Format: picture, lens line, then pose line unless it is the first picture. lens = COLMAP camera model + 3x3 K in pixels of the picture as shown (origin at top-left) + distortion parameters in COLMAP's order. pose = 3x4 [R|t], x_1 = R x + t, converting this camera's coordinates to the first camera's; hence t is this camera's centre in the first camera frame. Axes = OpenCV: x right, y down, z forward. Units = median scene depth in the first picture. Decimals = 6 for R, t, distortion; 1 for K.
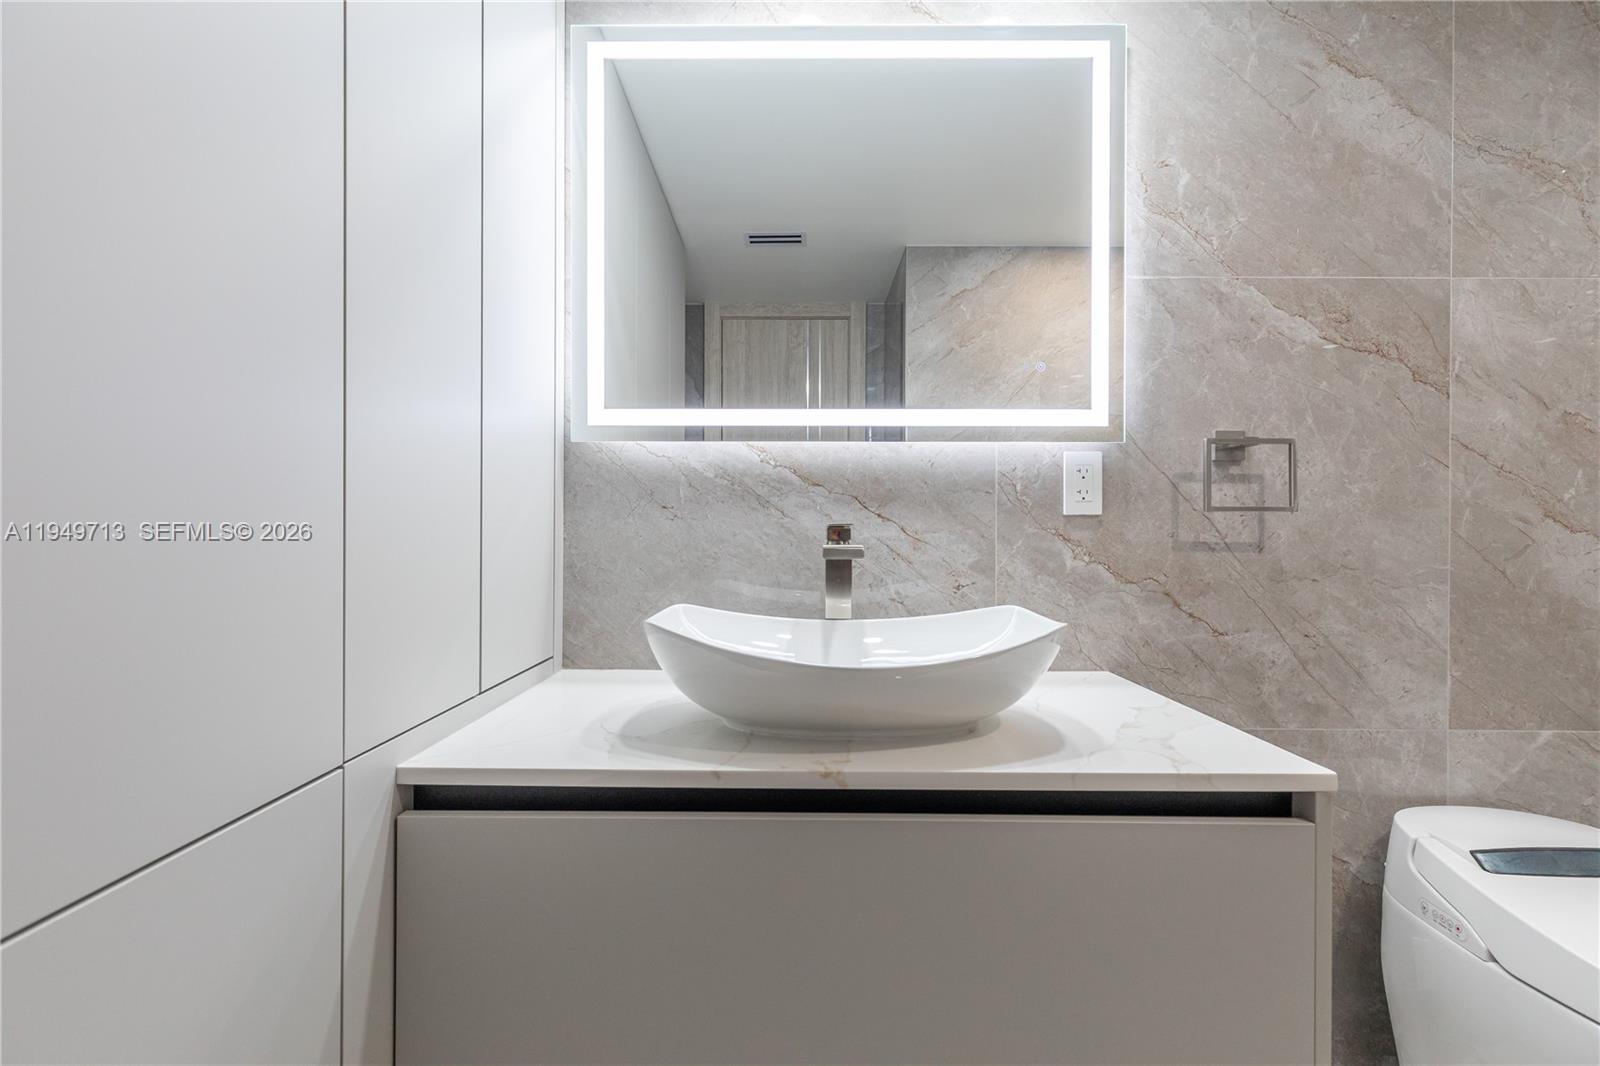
lens RADIAL K [[719.2, 0, 788.4], [0, 719.2, 535.5], [0, 0, 1]] dist [0.003651, -0.000190]
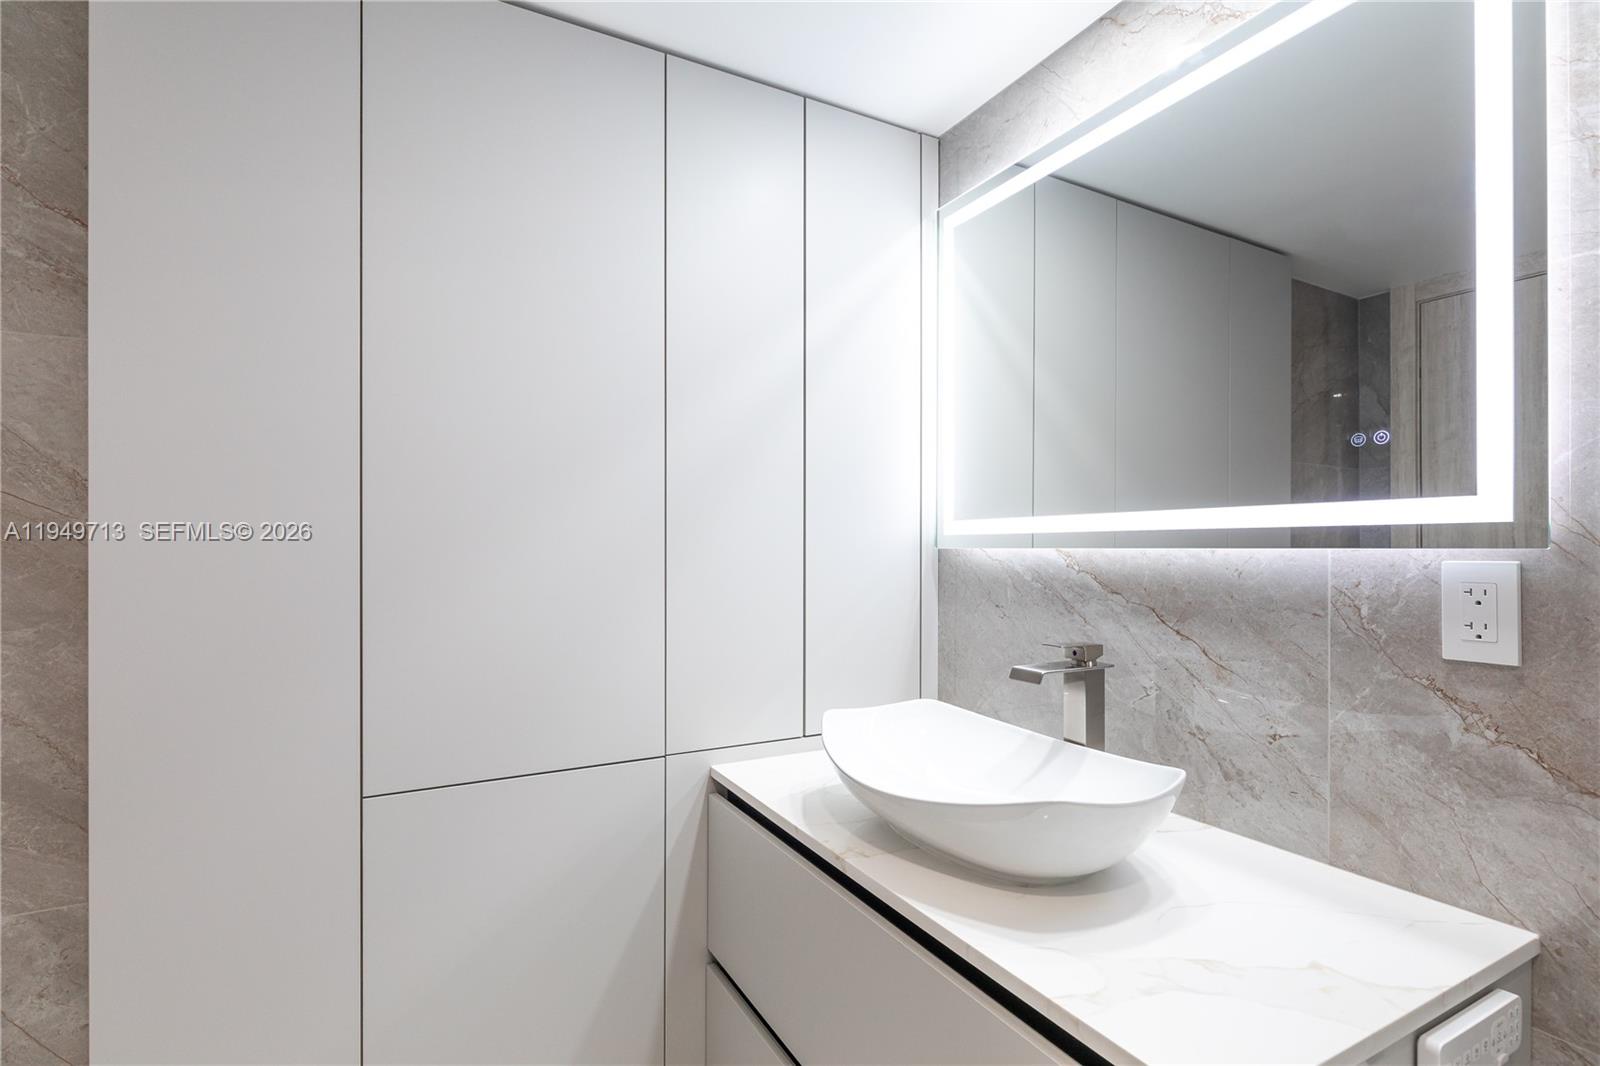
lens RADIAL K [[783.3, 0, 800.0], [0, 783.3, 533.0], [0, 0, 1]] dist [-0.002408, -0.000186]
pose [[0.466457, -0.012398, -0.884457, 0.737891], [0.000639, 0.999906, -0.013679, -0.132726], [0.884543, 0.005816, 0.466422, 0.166927]]
